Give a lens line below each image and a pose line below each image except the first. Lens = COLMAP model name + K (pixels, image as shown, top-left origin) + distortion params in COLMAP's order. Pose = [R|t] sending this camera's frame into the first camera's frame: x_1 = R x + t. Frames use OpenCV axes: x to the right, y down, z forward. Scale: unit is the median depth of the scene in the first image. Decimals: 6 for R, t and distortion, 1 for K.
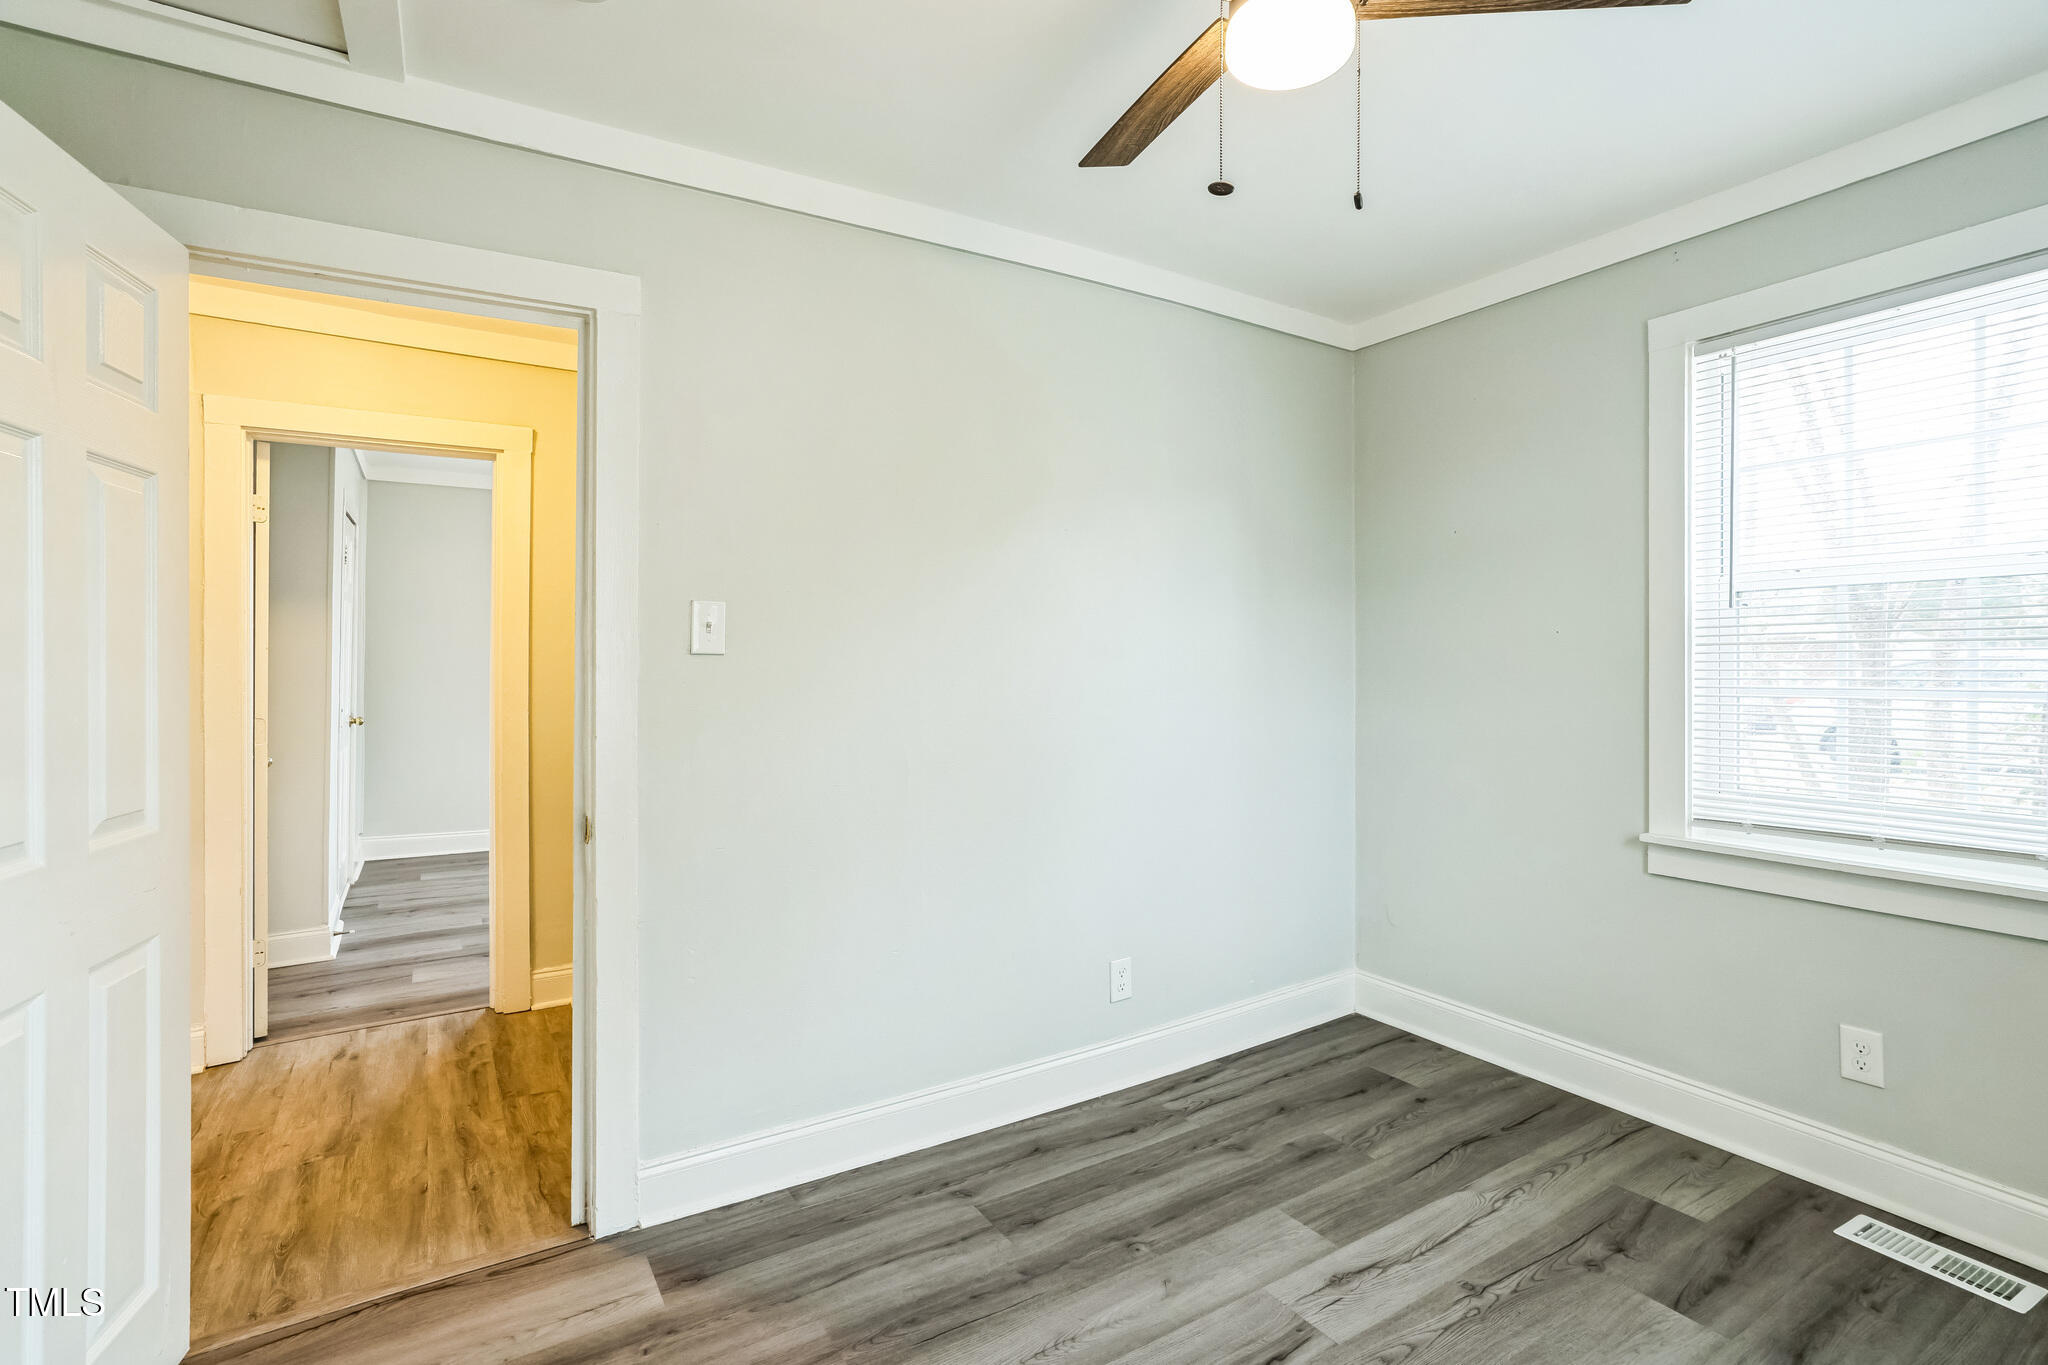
lens RADIAL K [[961.8, 0, 1028.1], [0, 961.8, 670.3], [0, 0, 1]] dist [-0.038362, 0.017747]
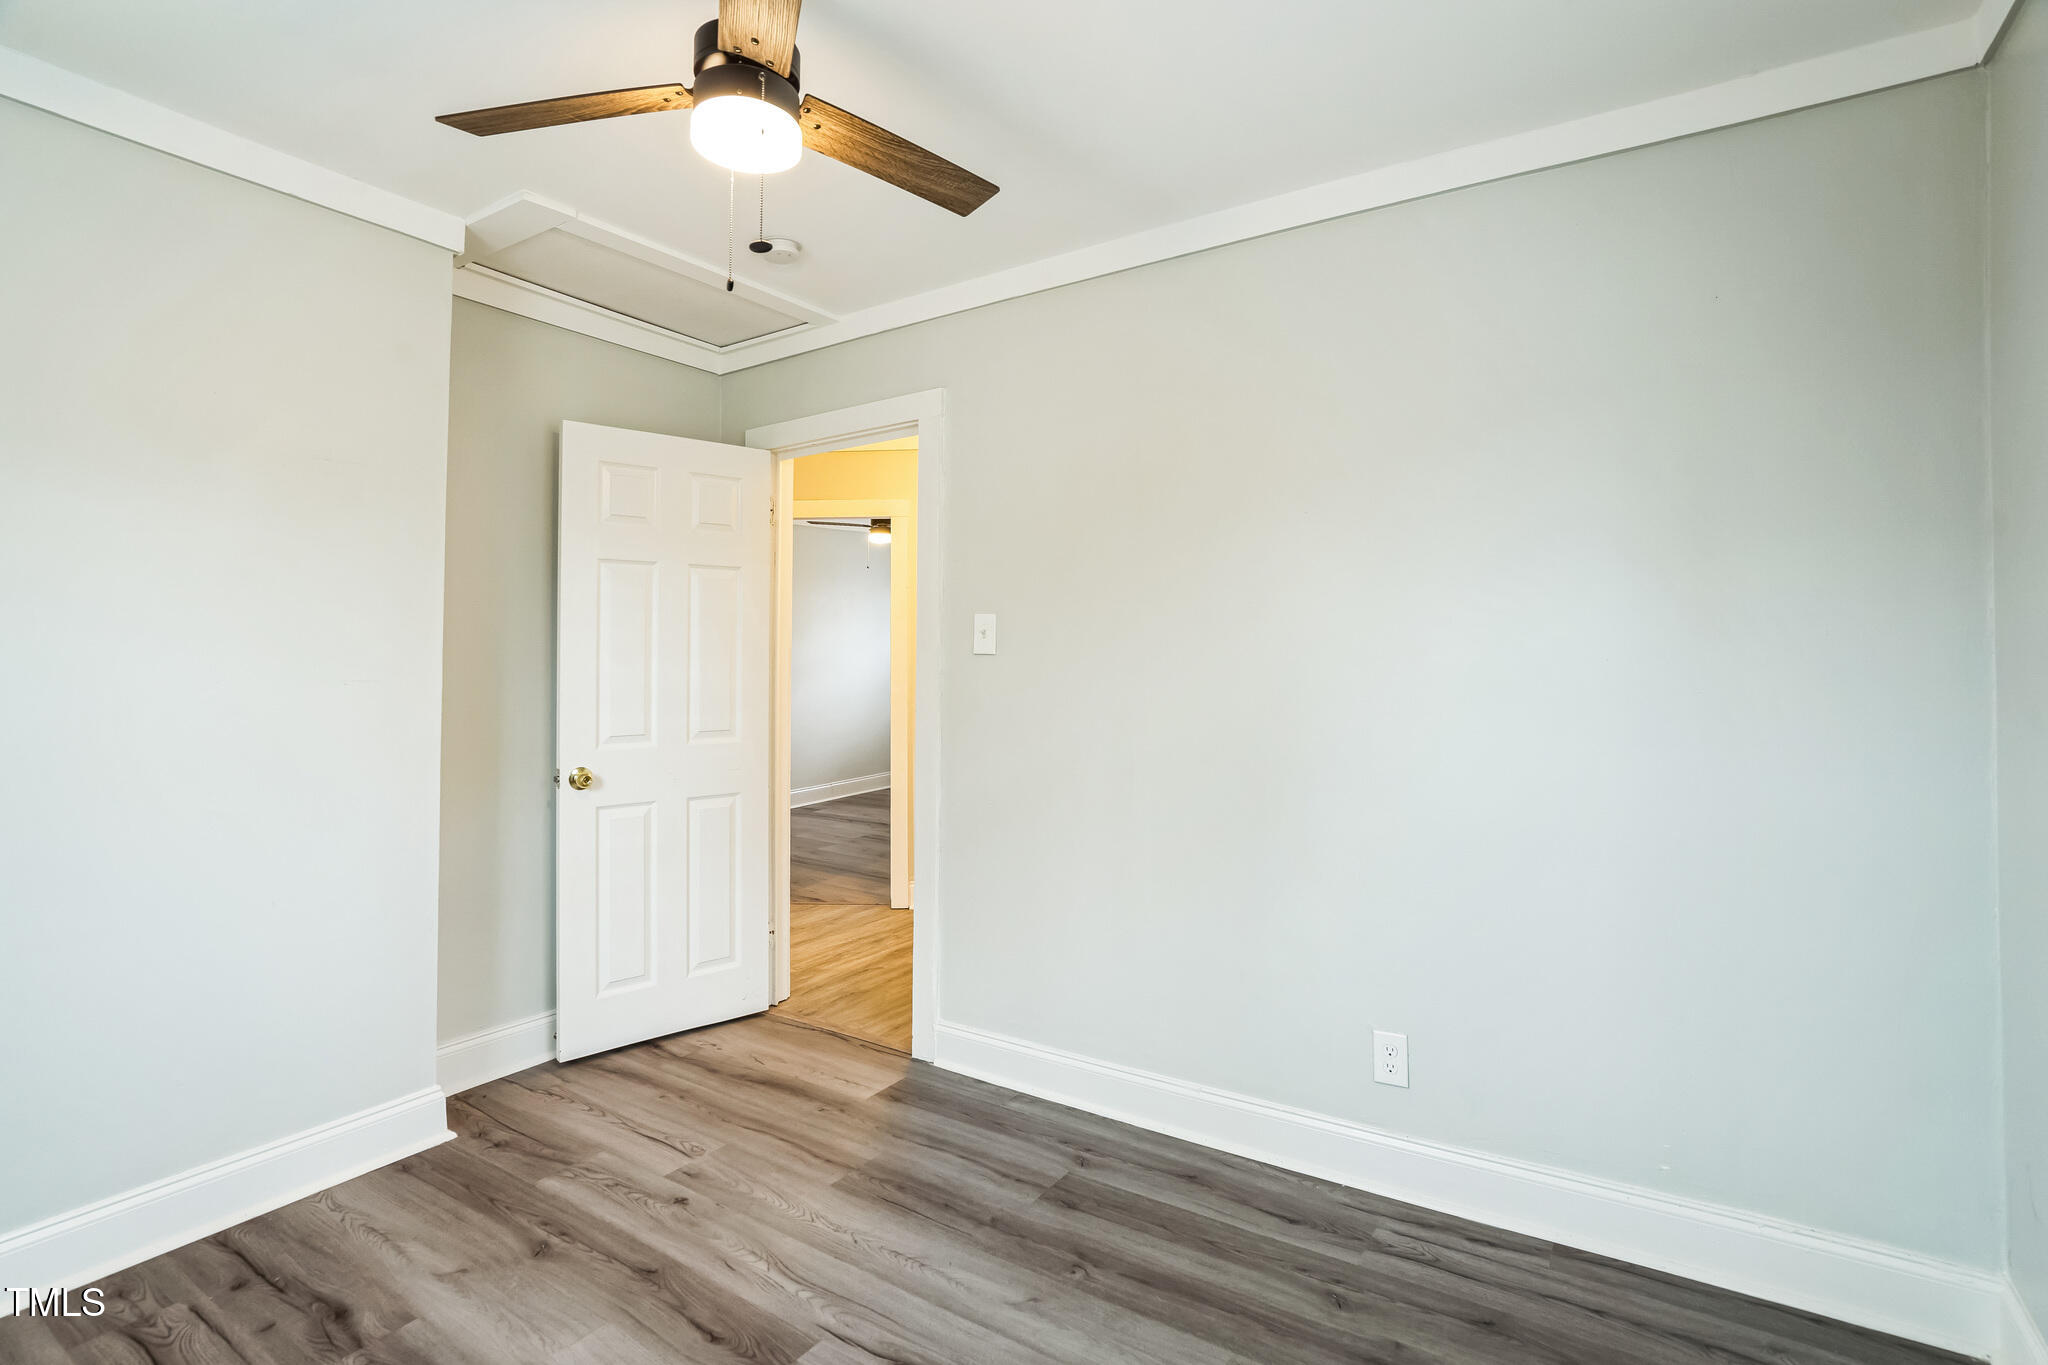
lens RADIAL K [[961.8, 0, 1039.6], [0, 961.8, 642.3], [0, 0, 1]] dist [-0.038362, 0.017747]
pose [[0.429504, -0.013714, -0.902961, 0.887056], [-0.013152, 0.999684, -0.021439, -0.005602], [0.902969, 0.021084, 0.429188, 0.494539]]
